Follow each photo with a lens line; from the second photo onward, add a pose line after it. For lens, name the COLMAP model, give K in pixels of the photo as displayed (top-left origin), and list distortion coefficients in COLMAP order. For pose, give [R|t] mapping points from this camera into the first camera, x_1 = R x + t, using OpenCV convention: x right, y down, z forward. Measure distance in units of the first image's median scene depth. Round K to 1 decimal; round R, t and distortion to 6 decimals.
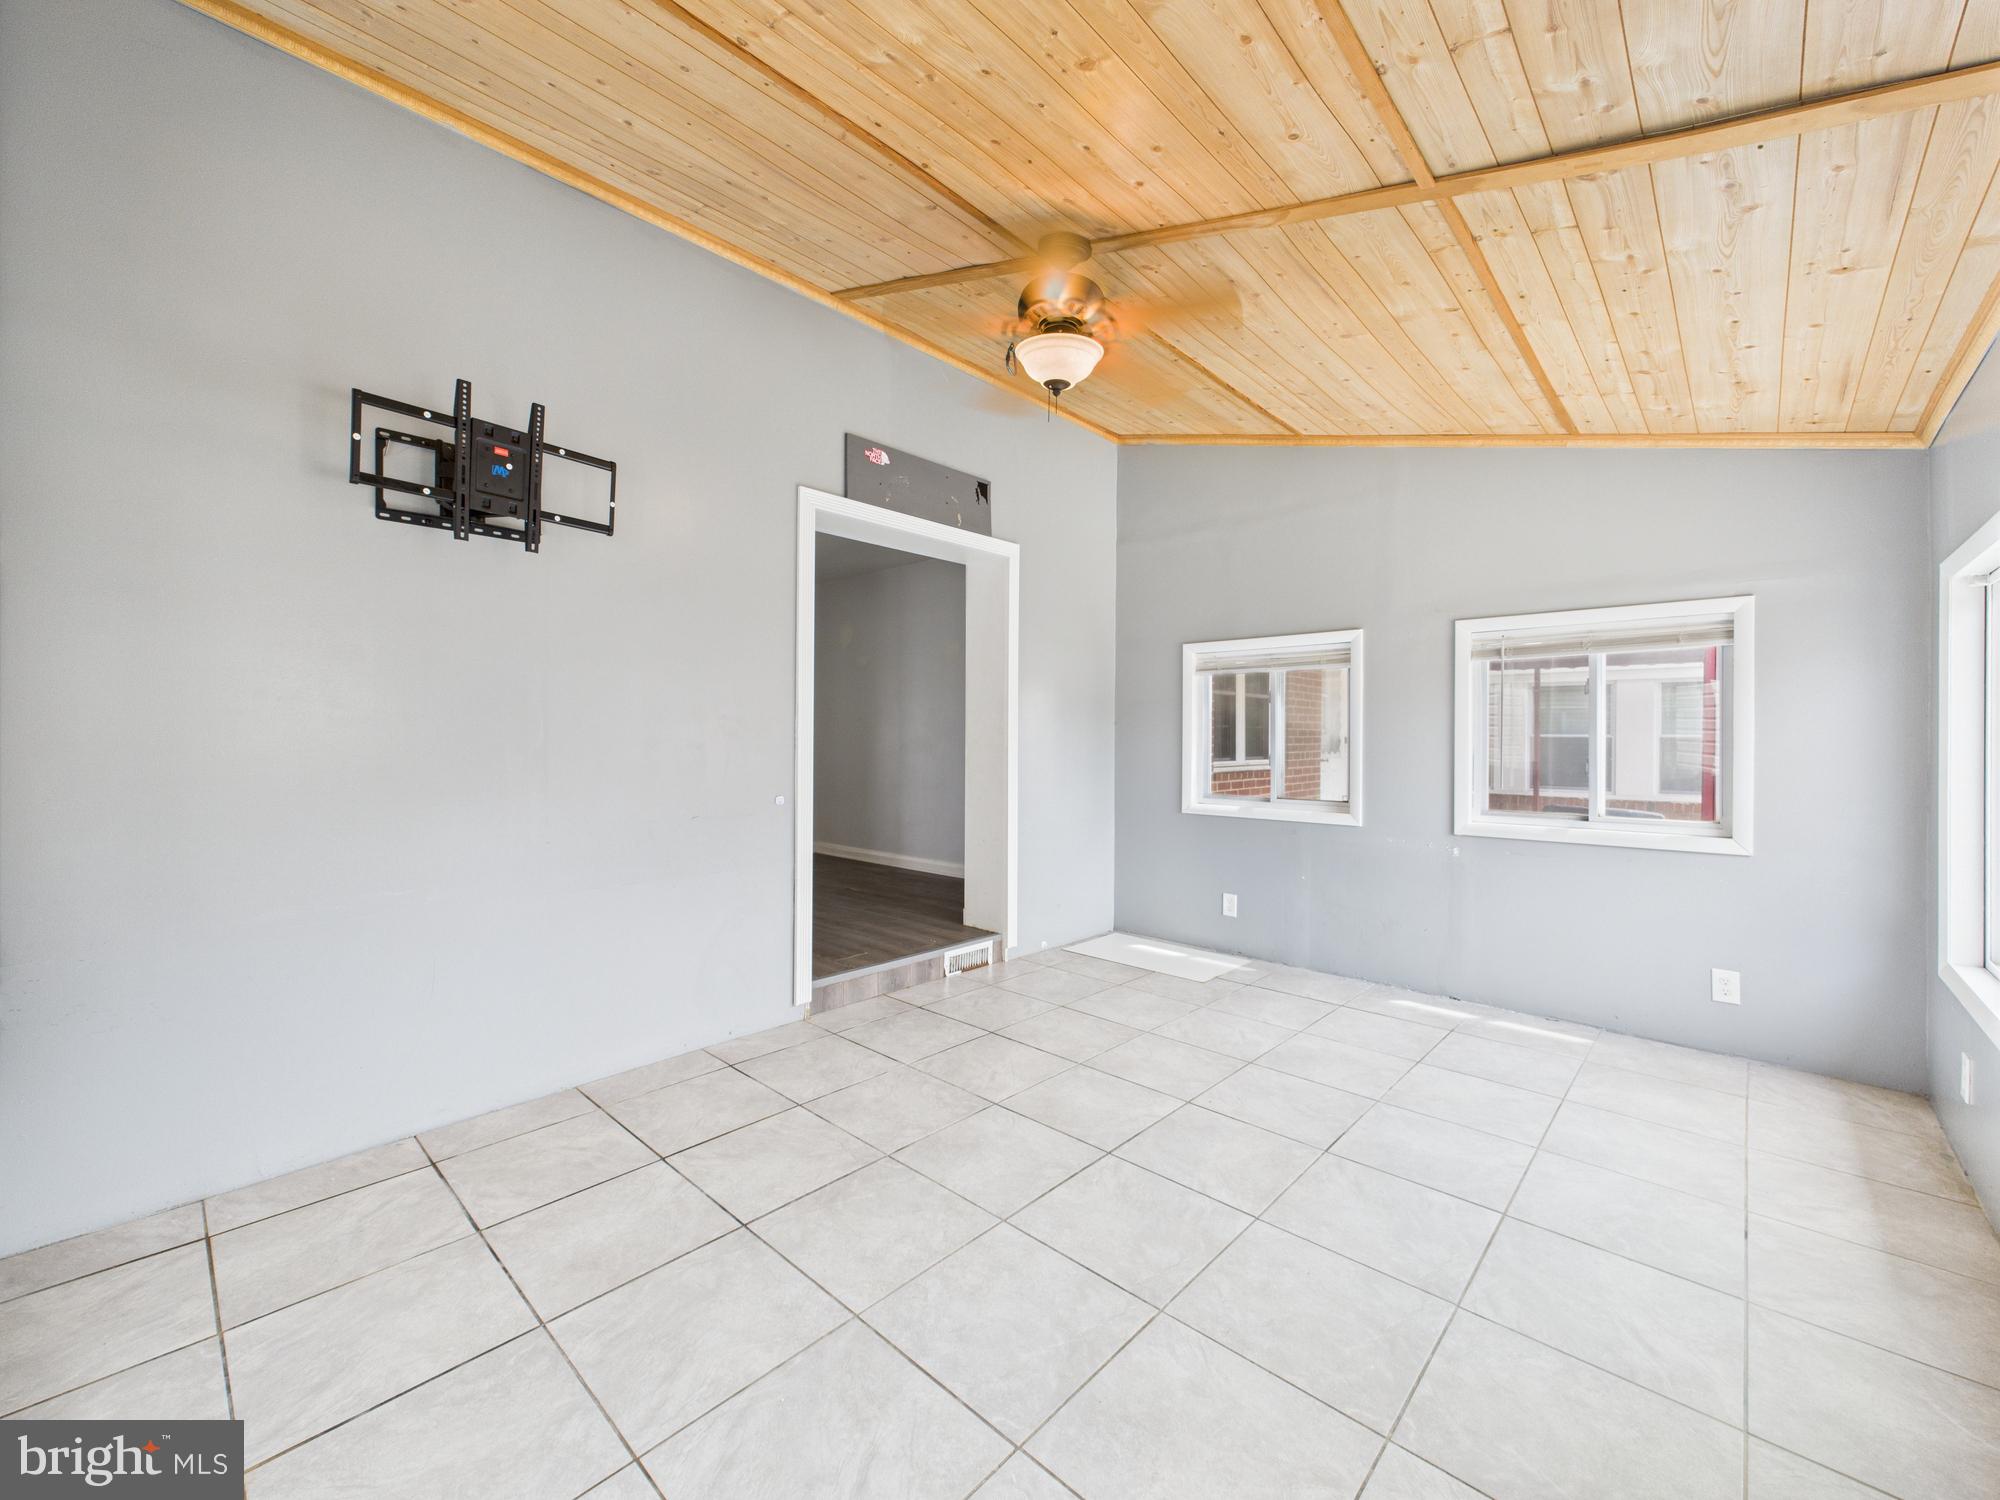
lens RADIAL K [[805.9, 0, 999.1], [0, 805.9, 745.5], [0, 0, 1]] dist [0.000807, 0.000061]
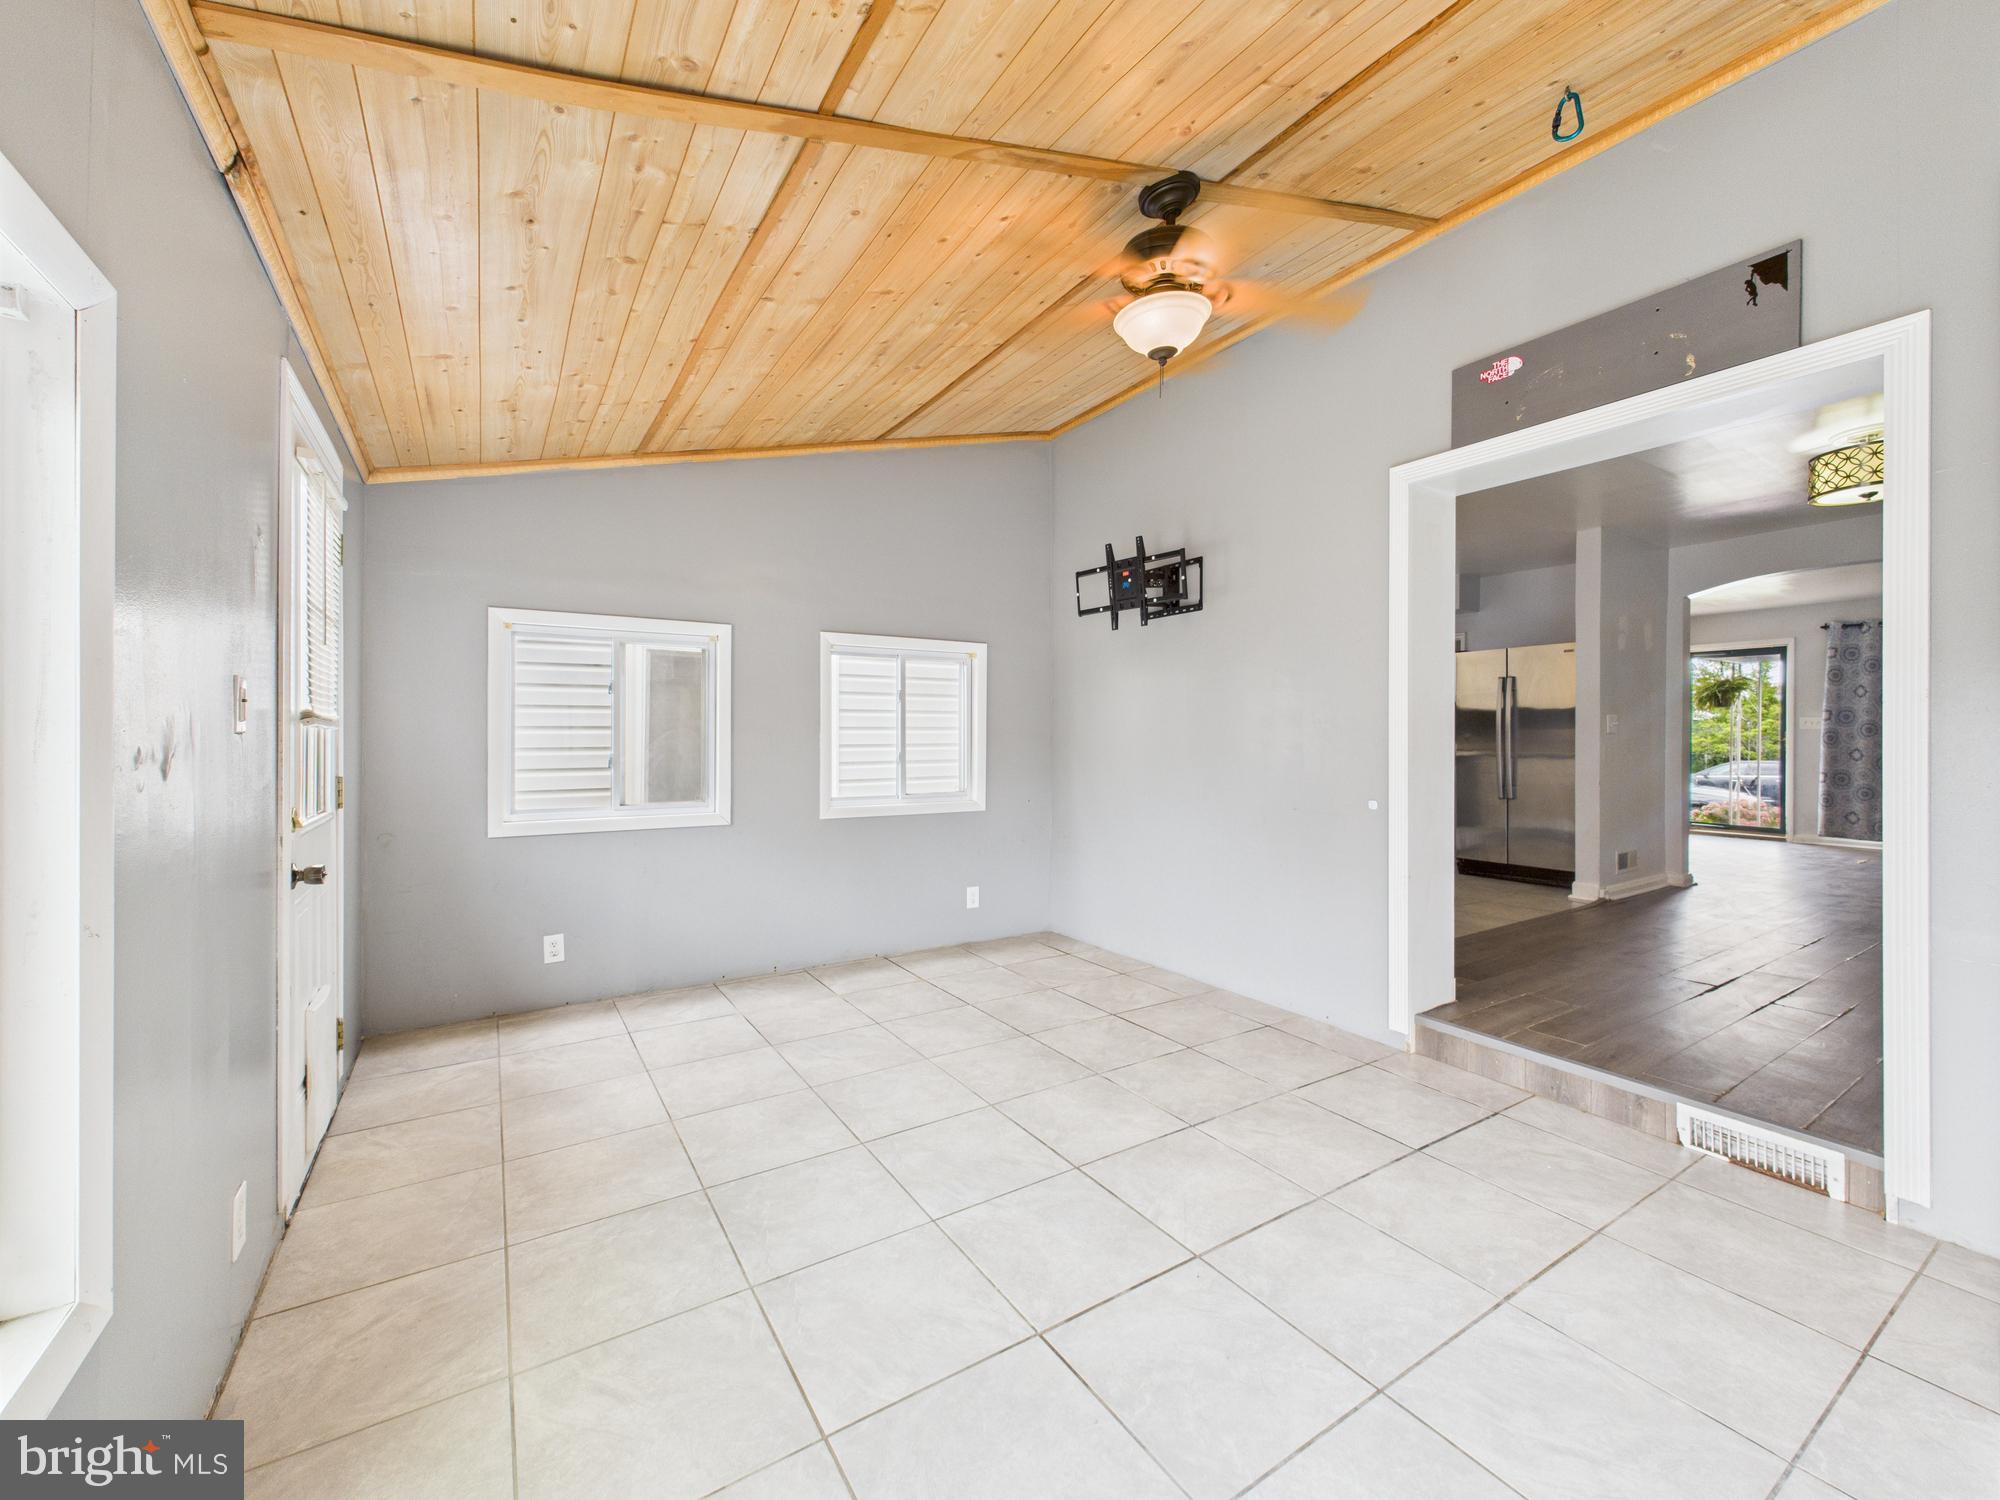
lens RADIAL K [[805.9, 0, 999.1], [0, 805.9, 745.5], [0, 0, 1]] dist [0.000807, 0.000061]
pose [[-0.250397, 0.005265, -0.968129, 1.006439], [-0.013610, 0.999867, 0.008957, -0.007190], [0.968048, 0.015419, -0.250292, 1.054243]]
